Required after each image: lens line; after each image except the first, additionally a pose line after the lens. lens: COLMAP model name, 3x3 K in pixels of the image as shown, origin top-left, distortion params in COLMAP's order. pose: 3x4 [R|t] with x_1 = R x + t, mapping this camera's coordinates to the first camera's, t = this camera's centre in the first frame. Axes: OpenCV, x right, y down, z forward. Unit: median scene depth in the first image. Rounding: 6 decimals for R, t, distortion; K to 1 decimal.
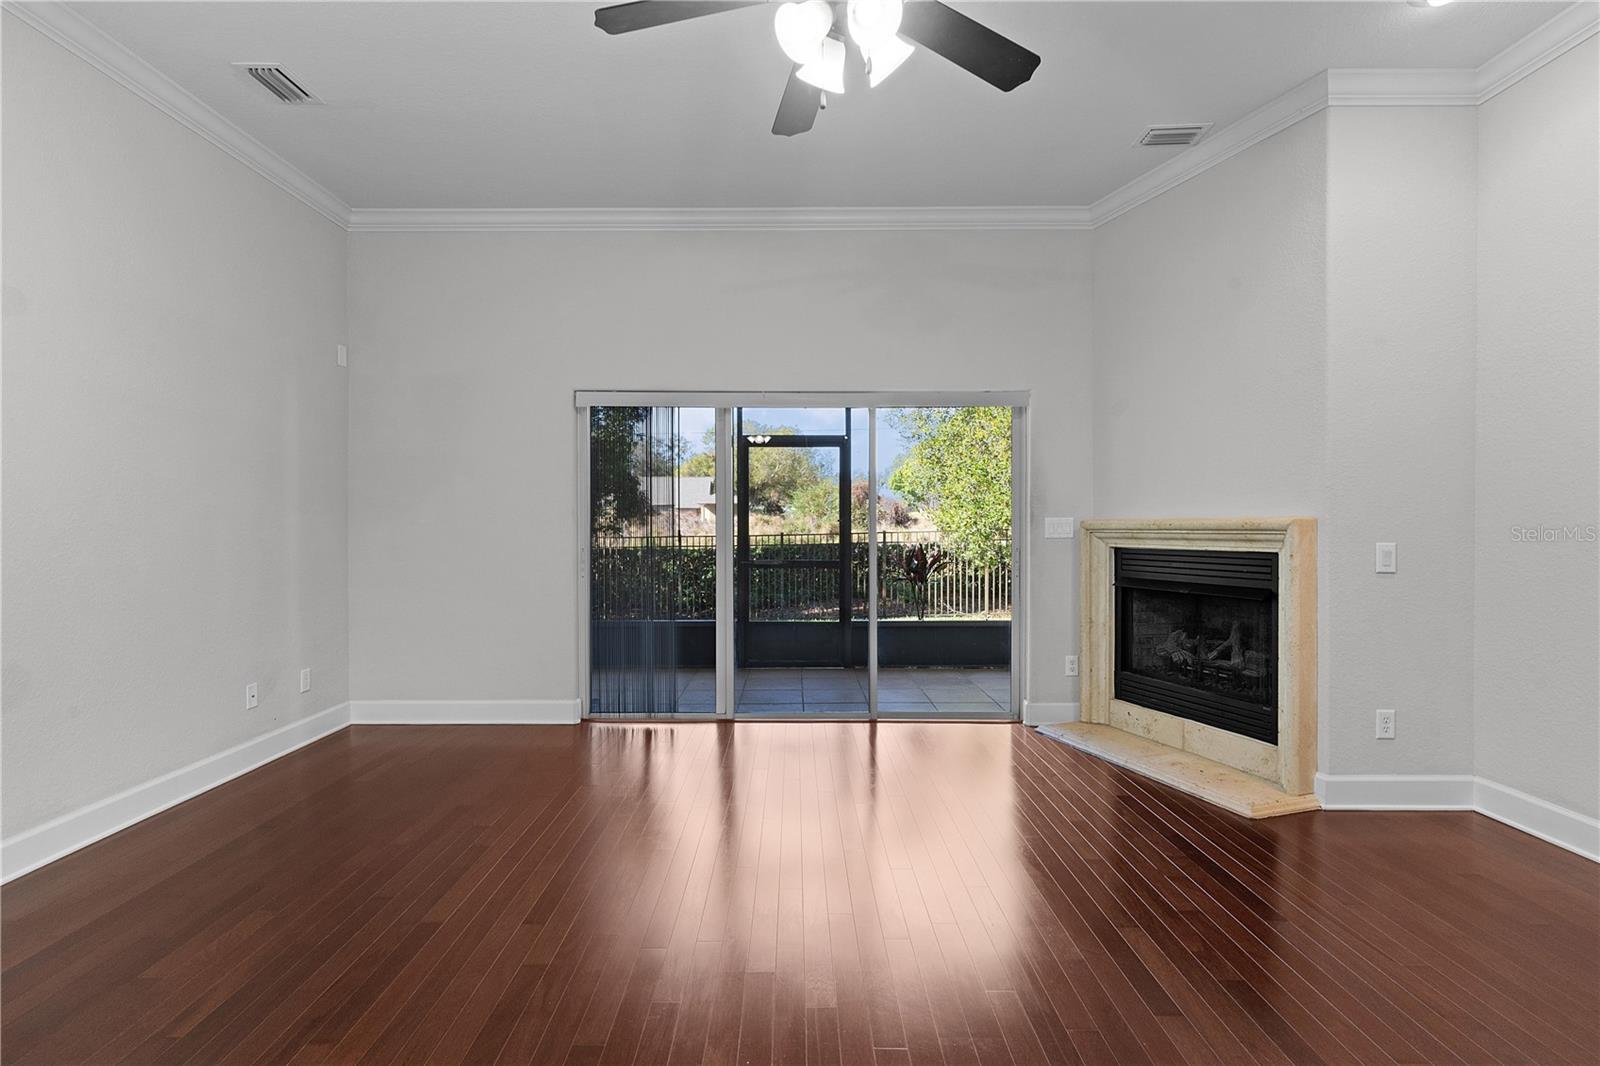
lens RADIAL K [[773.1, 0, 788.7], [0, 773.1, 529.6], [0, 0, 1]] dist [0.005098, 0.001459]
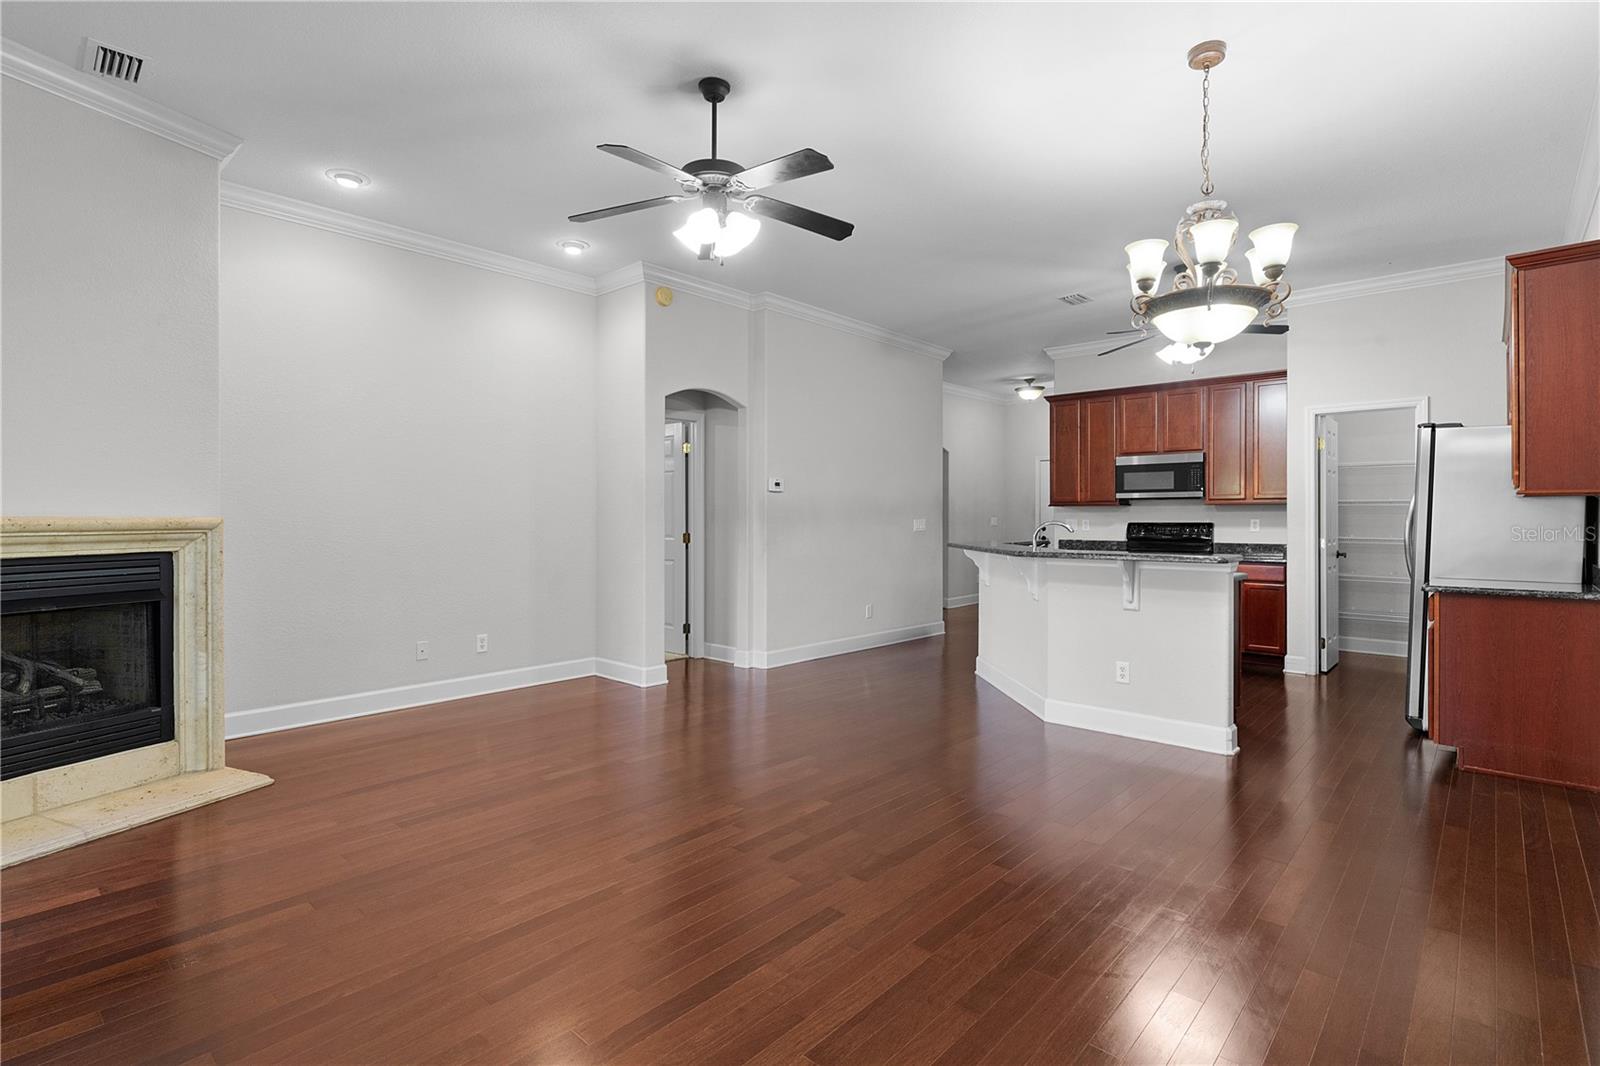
lens RADIAL K [[773.1, 0, 788.6], [0, 773.1, 520.8], [0, 0, 1]] dist [0.005098, 0.001459]
pose [[-0.747403, -0.002376, 0.664367, -0.518065], [0.005947, 0.999930, 0.010266, -0.012552], [-0.664345, 0.011624, -0.747336, 0.970317]]
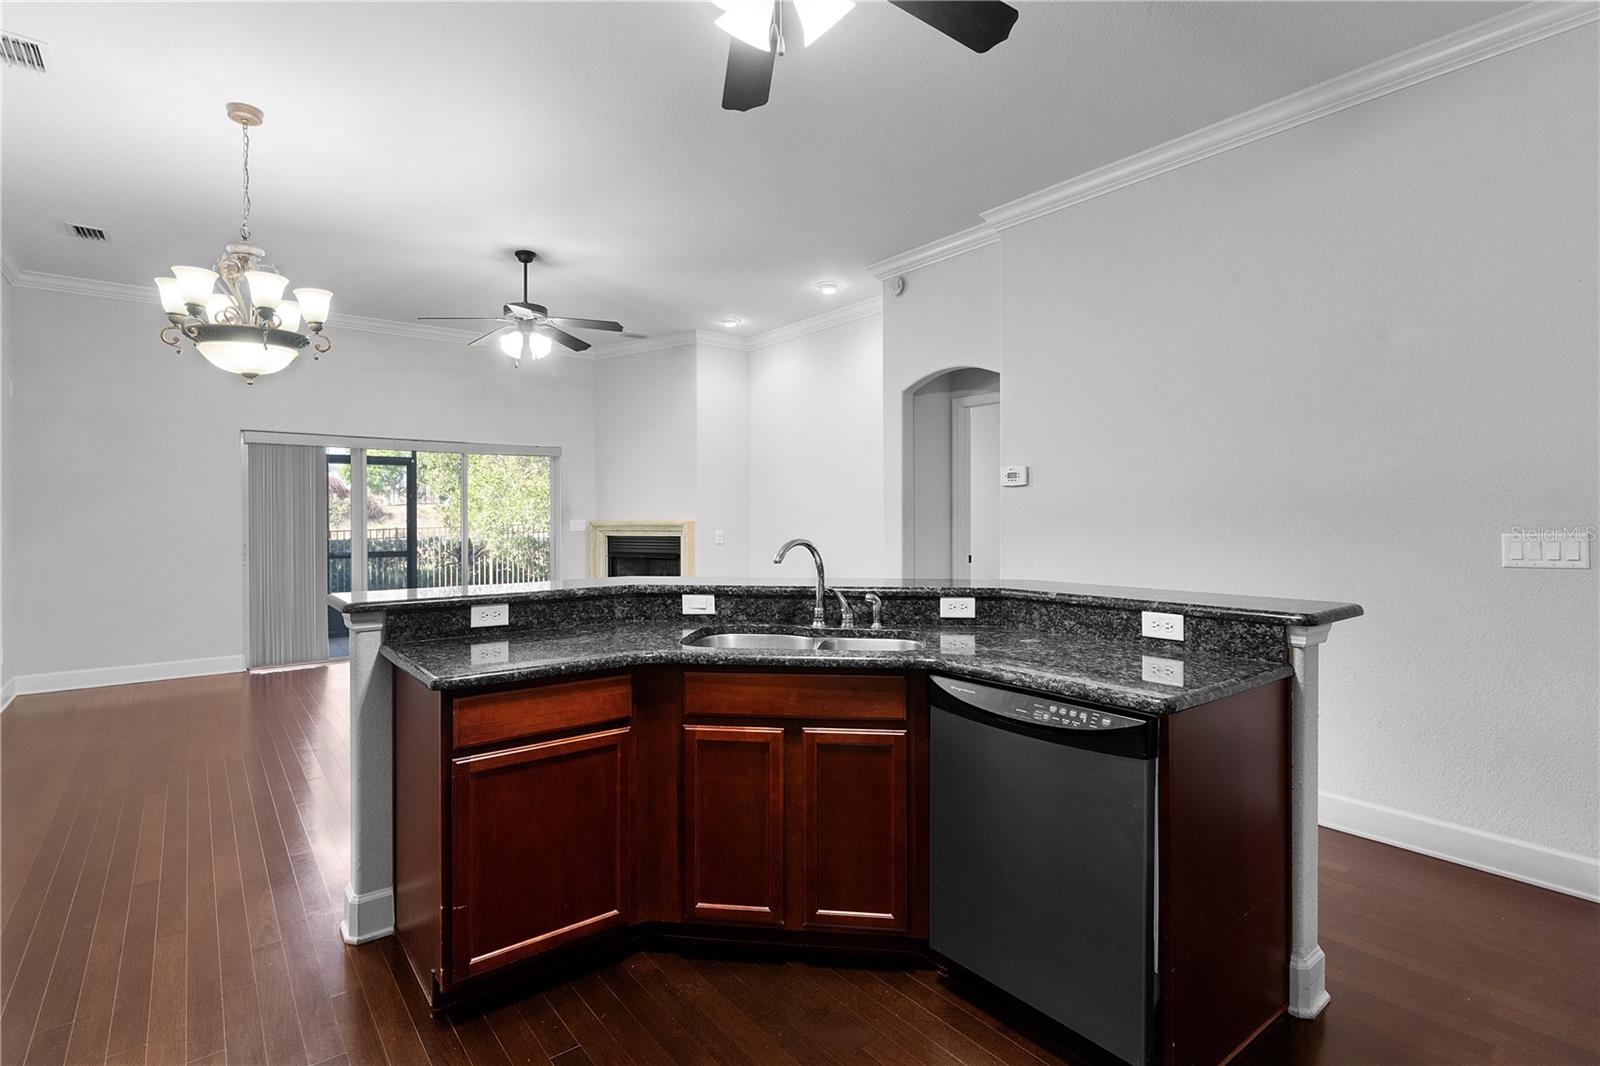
lens RADIAL K [[773.1, 0, 789.7], [0, 773.1, 516.6], [0, 0, 1]] dist [0.005098, 0.001459]
pose [[0.784346, -0.004480, 0.620307, -0.391766], [0.008942, 0.999952, -0.004085, -0.012014], [-0.620259, 0.008751, 0.784348, -0.735219]]
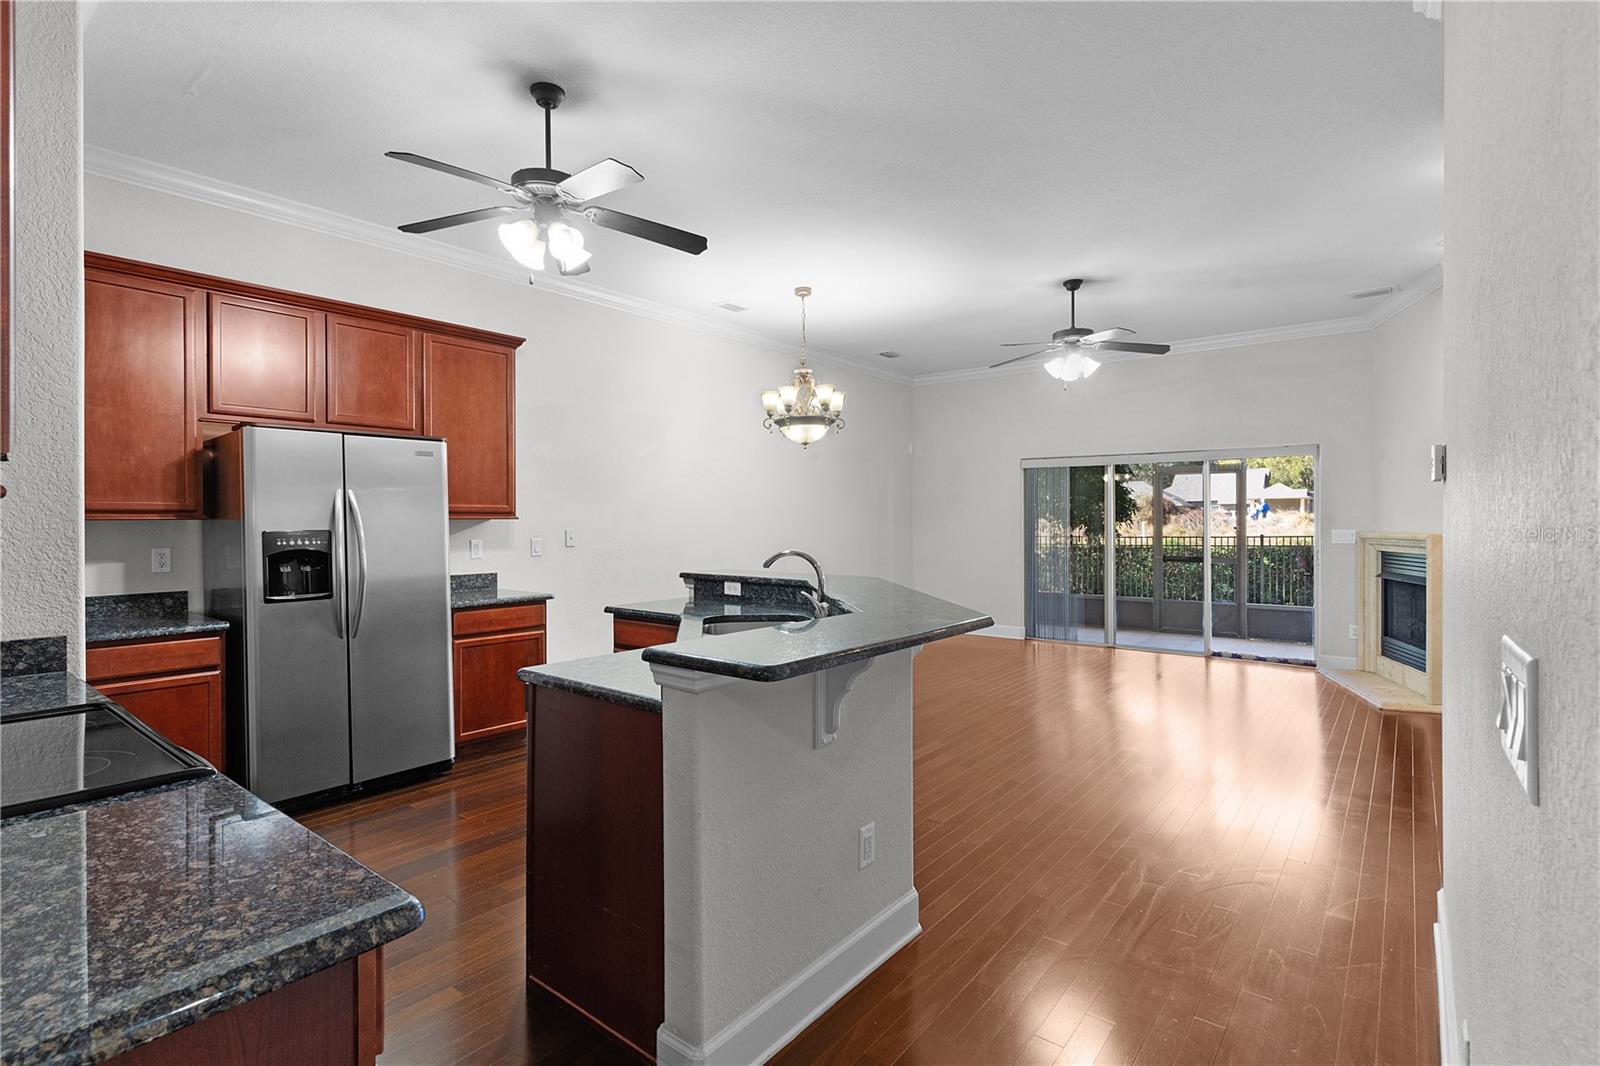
lens RADIAL K [[773.1, 0, 785.3], [0, 773.1, 522.5], [0, 0, 1]] dist [0.005098, 0.001459]
pose [[0.783816, 0.001594, -0.620991, 0.456061], [-0.004542, 0.999985, -0.003166, -0.021111], [0.620977, 0.005302, 0.783811, -0.847436]]
